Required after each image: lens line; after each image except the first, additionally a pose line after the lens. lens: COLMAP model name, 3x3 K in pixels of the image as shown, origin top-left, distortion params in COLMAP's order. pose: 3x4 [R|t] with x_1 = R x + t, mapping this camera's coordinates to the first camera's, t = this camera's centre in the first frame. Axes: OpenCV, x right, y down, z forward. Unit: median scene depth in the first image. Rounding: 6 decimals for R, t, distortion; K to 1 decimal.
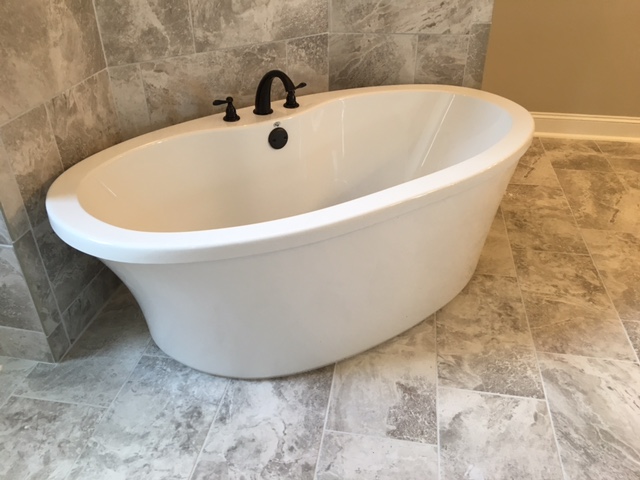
lens RADIAL K [[546.2, 0, 321.3], [0, 546.2, 240.8], [0, 0, 1]] dist [0.056980, -0.055040]
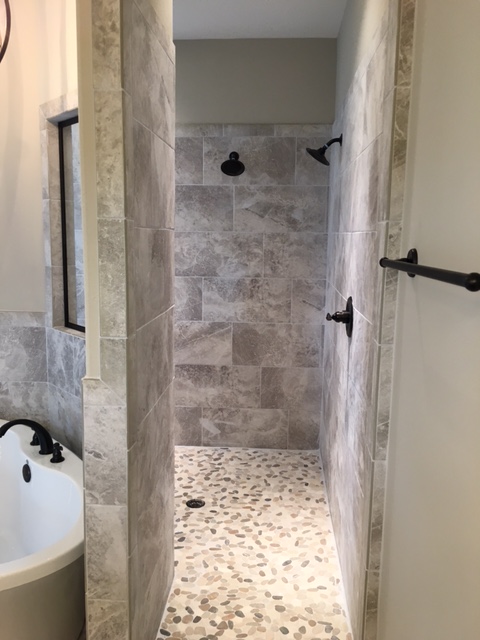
lens RADIAL K [[546.2, 0, 240.1], [0, 546.2, 319.8], [0, 0, 1]] dist [0.056980, -0.055040]
pose [[0.100889, 0.157465, -0.982357, 1.072717], [-0.548162, 0.832802, 0.077196, -0.792815], [0.830265, 0.530703, 0.170337, 0.970805]]
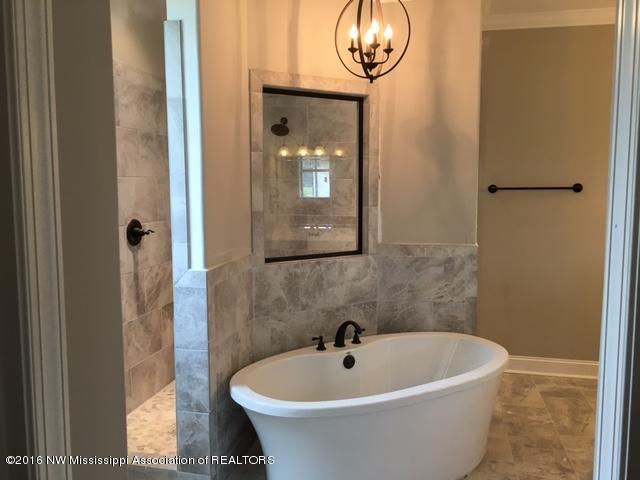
lens RADIAL K [[546.2, 0, 318.8], [0, 546.2, 237.8], [0, 0, 1]] dist [0.056980, -0.055040]
pose [[0.998662, 0.007094, -0.051224, -0.084575], [-0.029295, 0.893877, -0.447354, 0.201595], [0.042615, 0.448256, 0.892889, -0.579392]]
